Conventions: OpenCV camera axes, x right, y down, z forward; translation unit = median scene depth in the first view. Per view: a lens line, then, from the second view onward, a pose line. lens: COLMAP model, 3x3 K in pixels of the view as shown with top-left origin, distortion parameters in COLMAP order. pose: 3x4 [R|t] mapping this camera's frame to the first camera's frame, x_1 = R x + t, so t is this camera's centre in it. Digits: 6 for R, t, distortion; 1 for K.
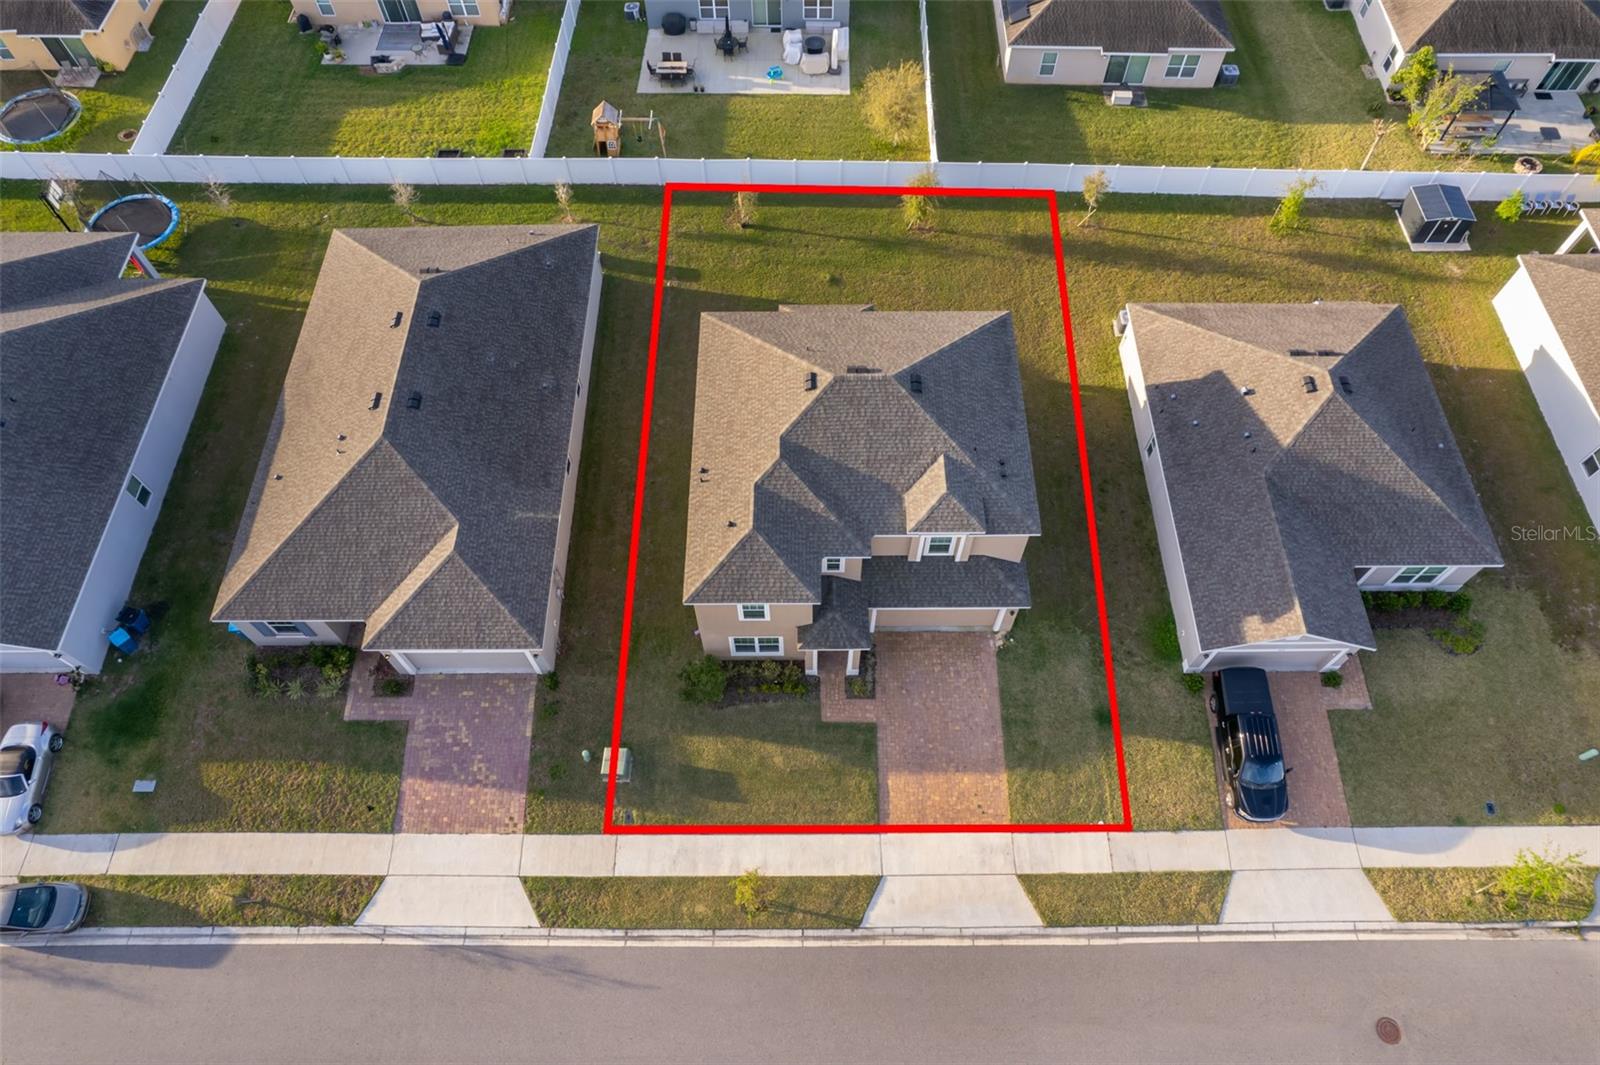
lens RADIAL K [[1041.2, 0, 800.0], [0, 1041.2, 532.5], [0, 0, 1]] dist [-0.073663, 0.063936]
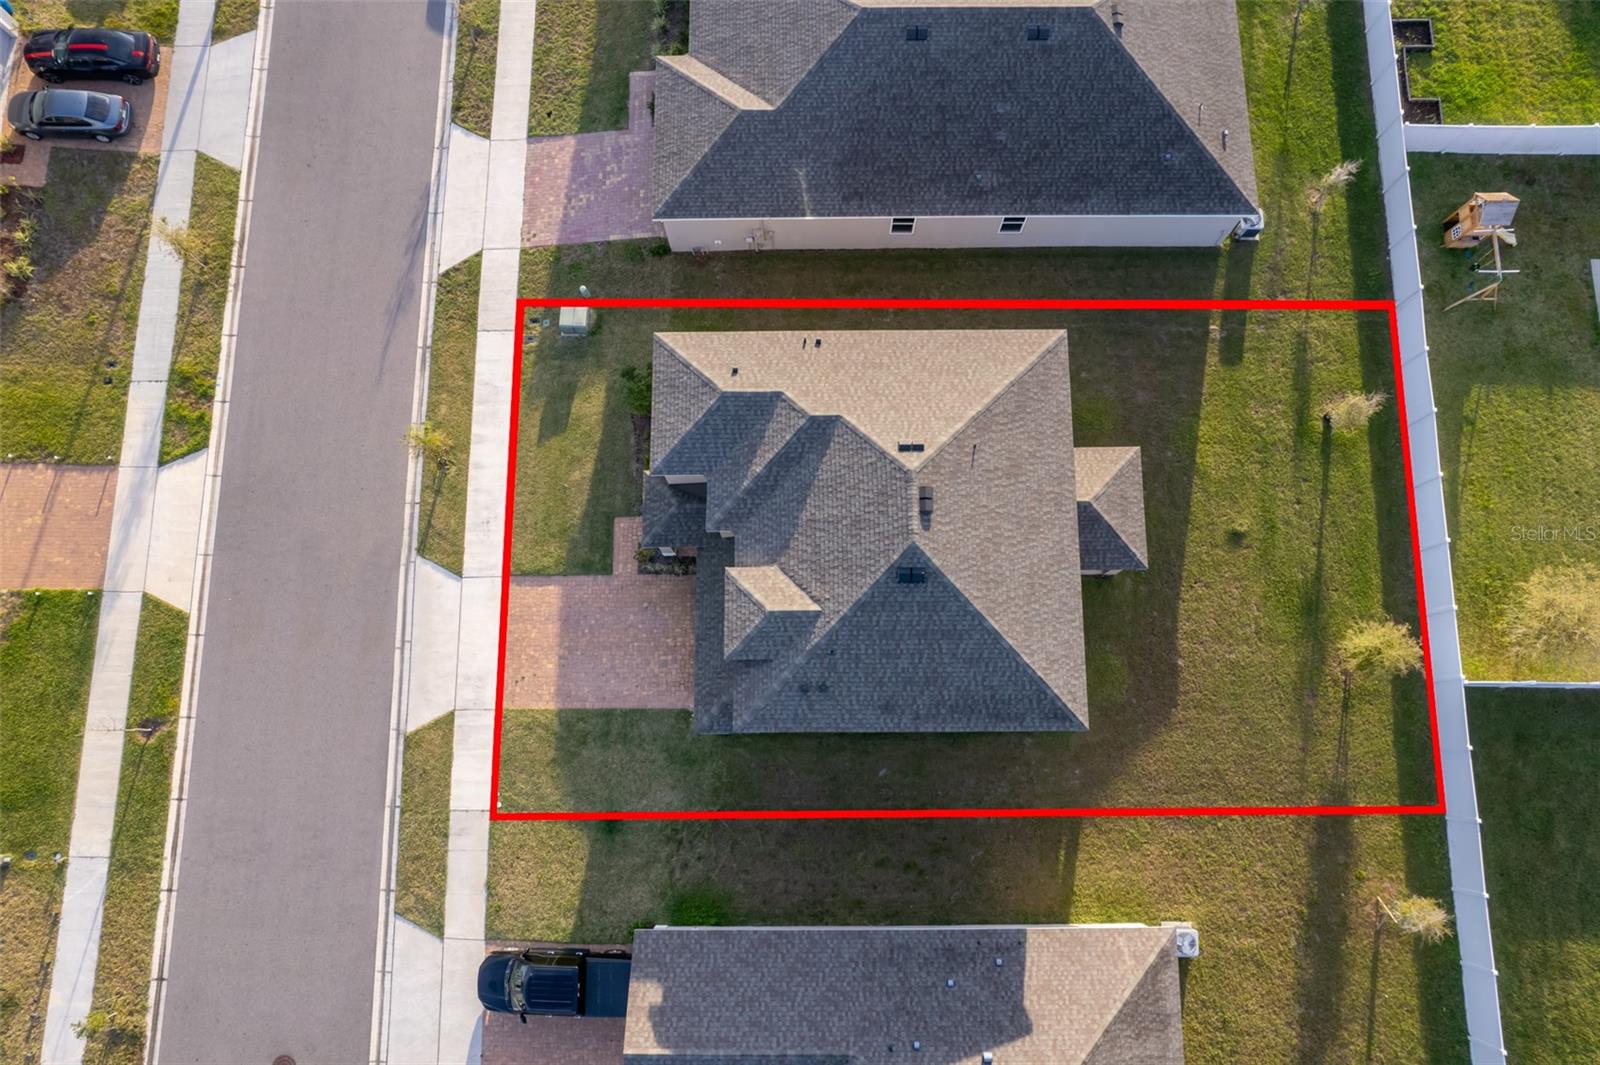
lens RADIAL K [[1071.9, 0, 800.0], [0, 1071.9, 532.5], [0, 0, 1]] dist [-0.060196, 0.034946]
pose [[0.001331, 0.979891, -0.199529, 0.247366], [-0.855715, 0.104362, 0.506815, -0.495835], [0.517446, 0.170065, 0.838646, 0.279104]]
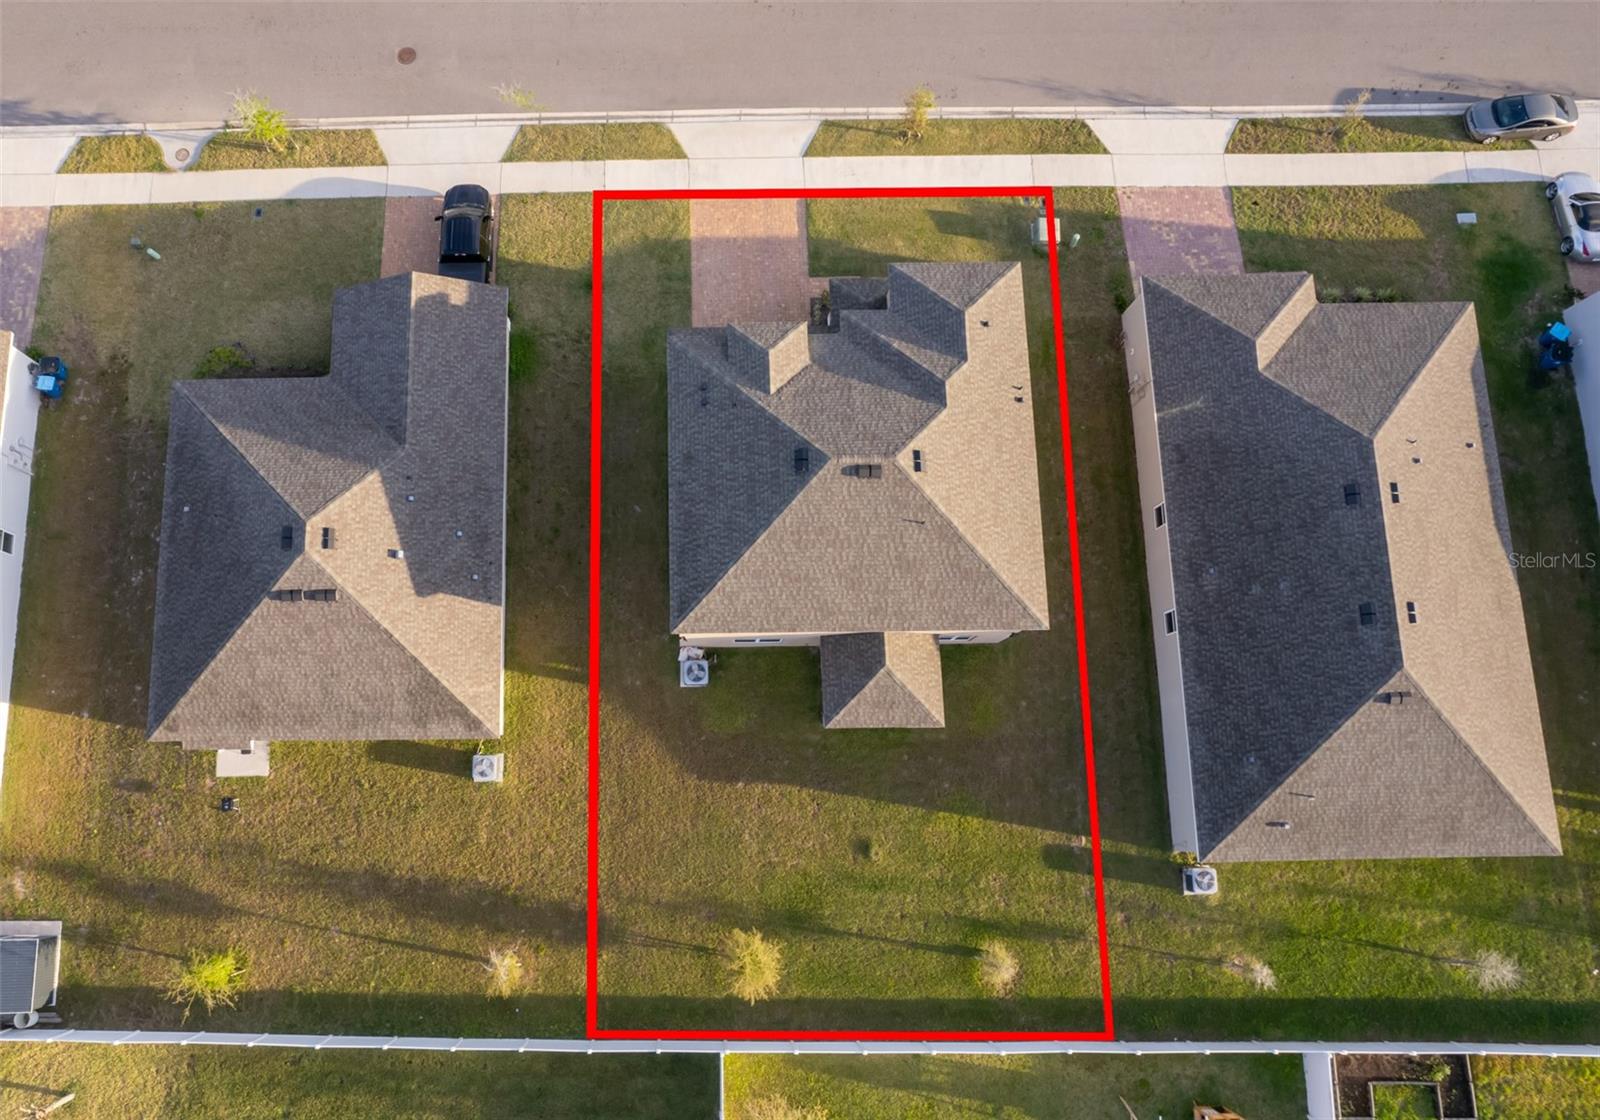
lens RADIAL K [[1239.6, 0, 680.7], [0, 1239.6, 556.2], [0, 0, 1]] dist [-0.078058, 0.069306]
pose [[-0.999899, 0.012998, 0.005794, 0.215996], [-0.005679, -0.737799, 0.674996, -0.942978], [0.013048, 0.674895, 0.737798, 0.275158]]
